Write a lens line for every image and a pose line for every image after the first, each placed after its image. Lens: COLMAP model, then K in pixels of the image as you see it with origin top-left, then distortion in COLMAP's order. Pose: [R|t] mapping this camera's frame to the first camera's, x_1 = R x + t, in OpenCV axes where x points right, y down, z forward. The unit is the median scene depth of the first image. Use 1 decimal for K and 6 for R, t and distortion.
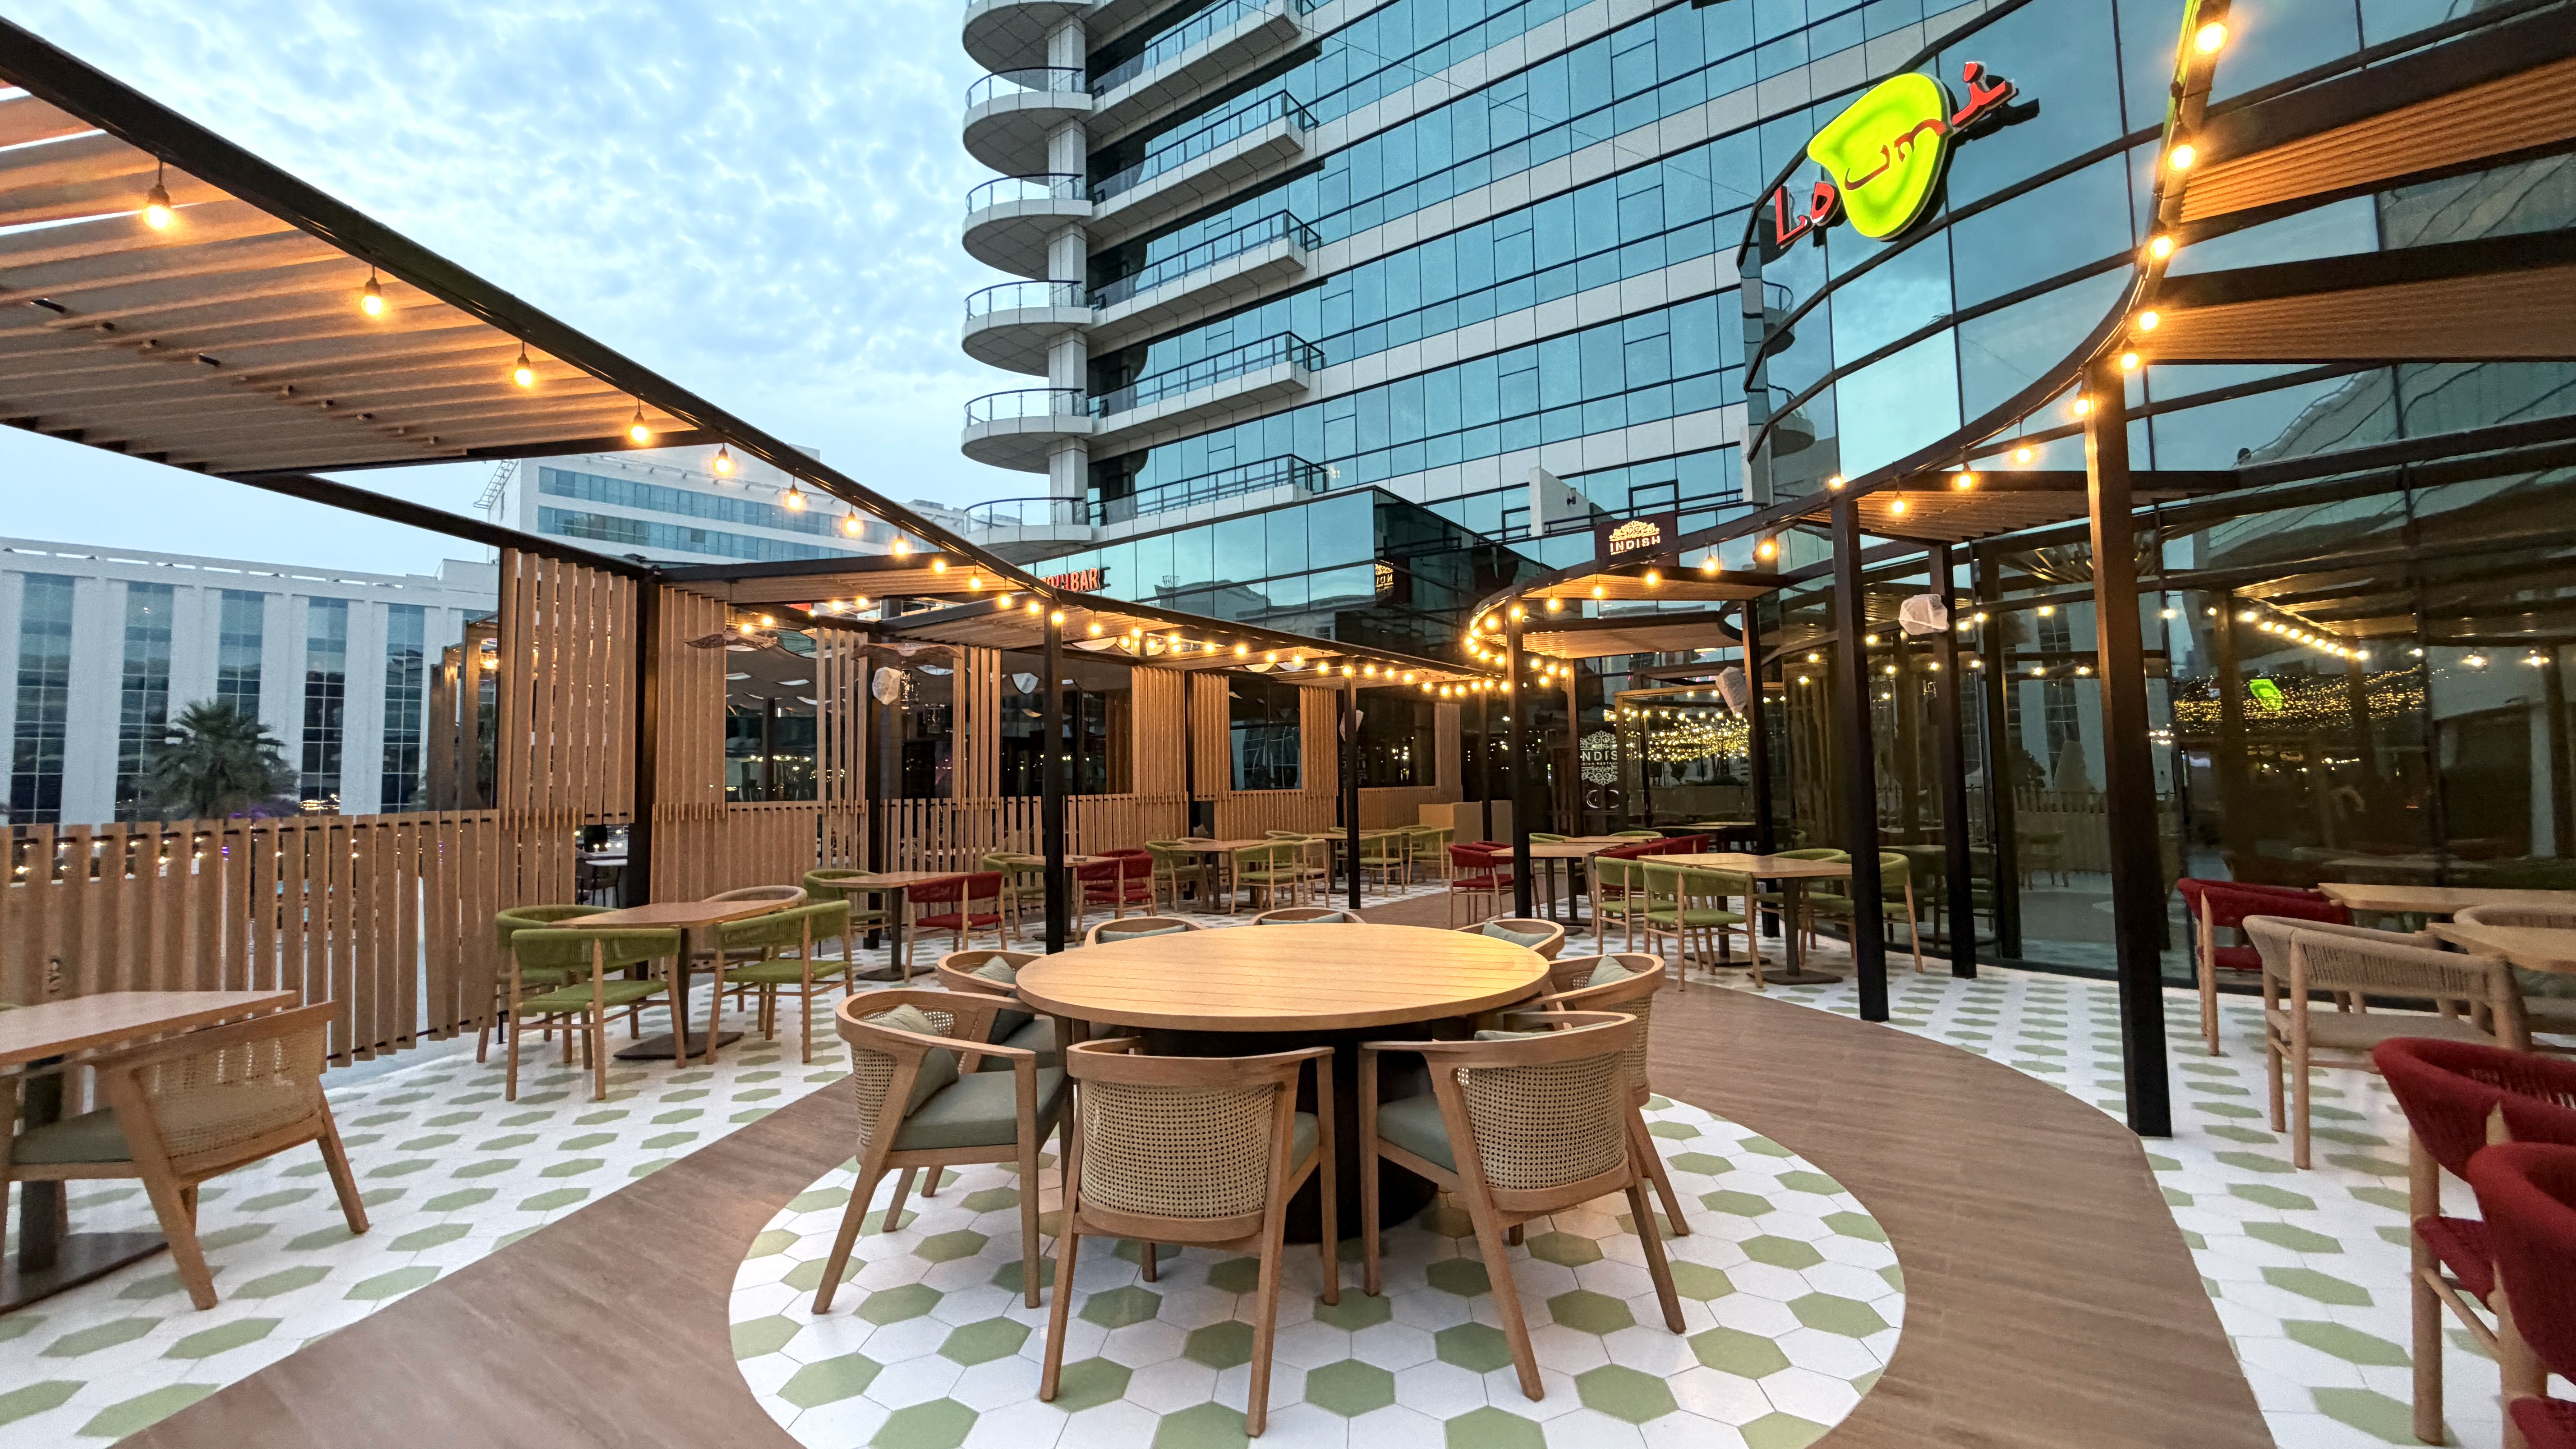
lens RADIAL K [[1026.0, 0, 1288.0], [0, 1026.0, 724.5], [0, 0, 1]] dist [-0.001278, -0.000170]
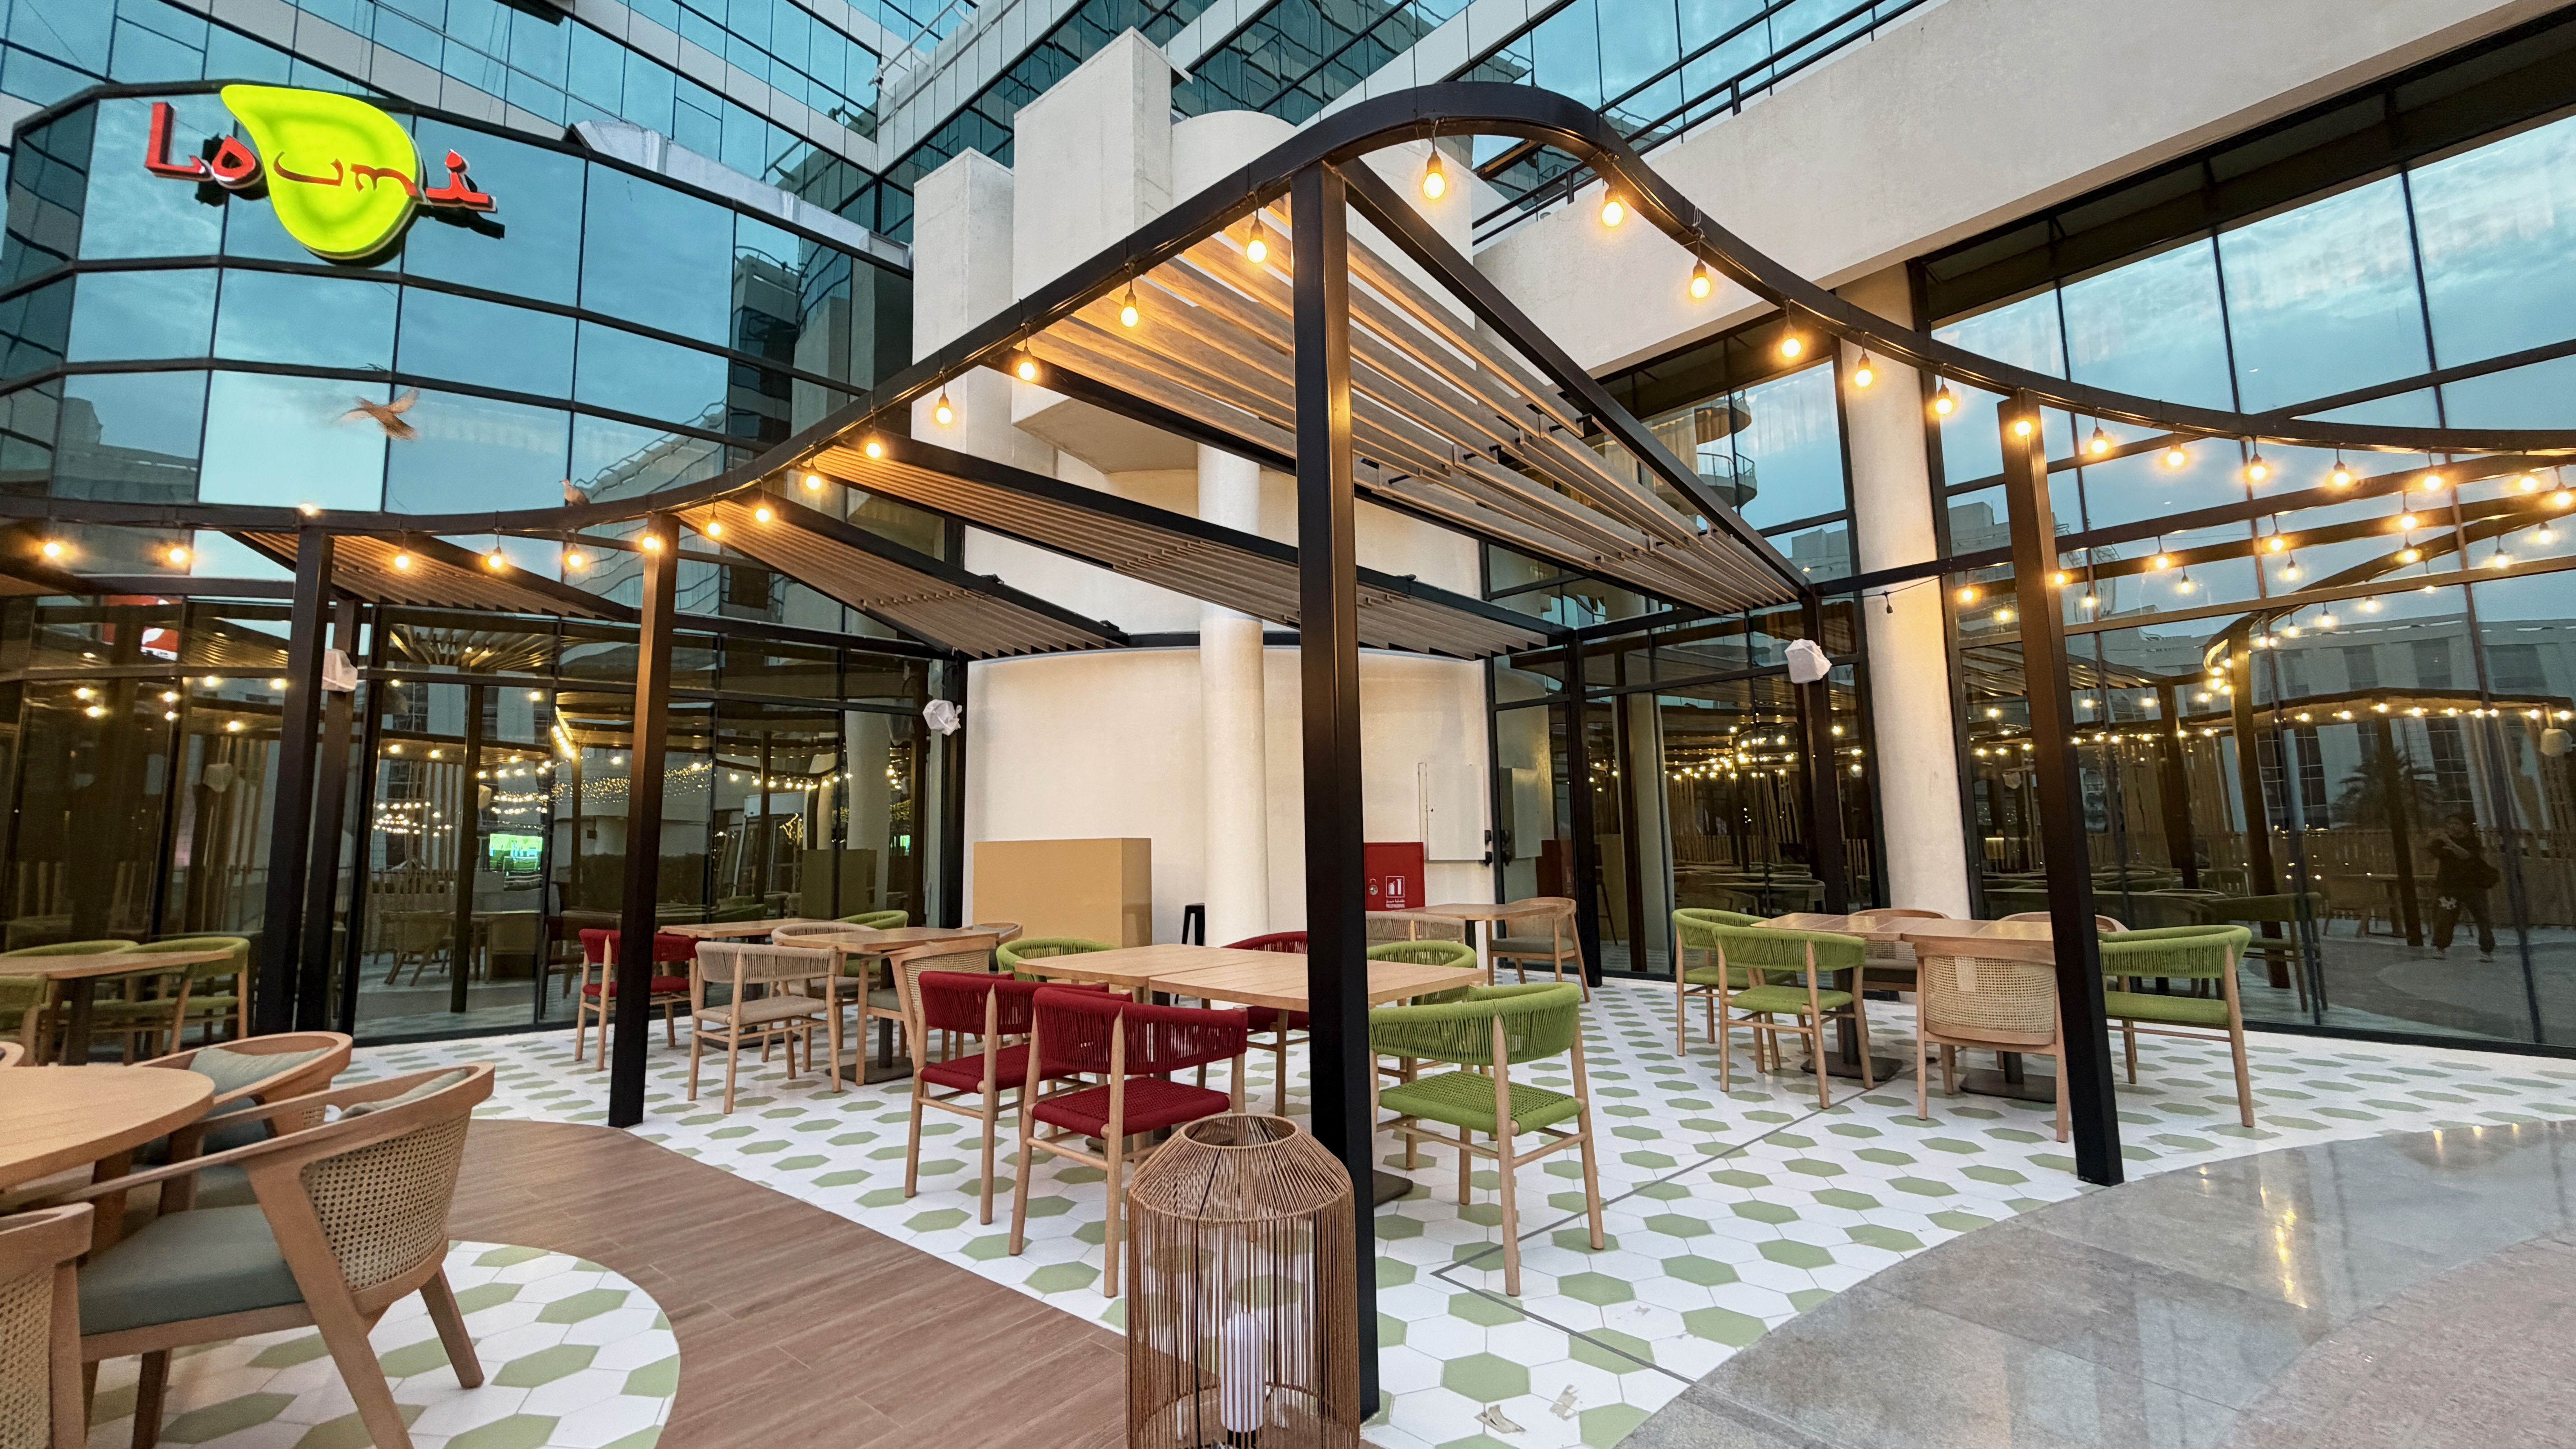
lens RADIAL K [[1026.0, 0, 1288.0], [0, 1026.0, 724.5], [0, 0, 1]] dist [-0.001278, -0.000170]
pose [[0.071776, 0.127712, 0.989211, -0.413350], [-0.048500, 0.991042, -0.124429, 0.026930], [-0.996241, -0.039046, 0.077327, 0.108153]]
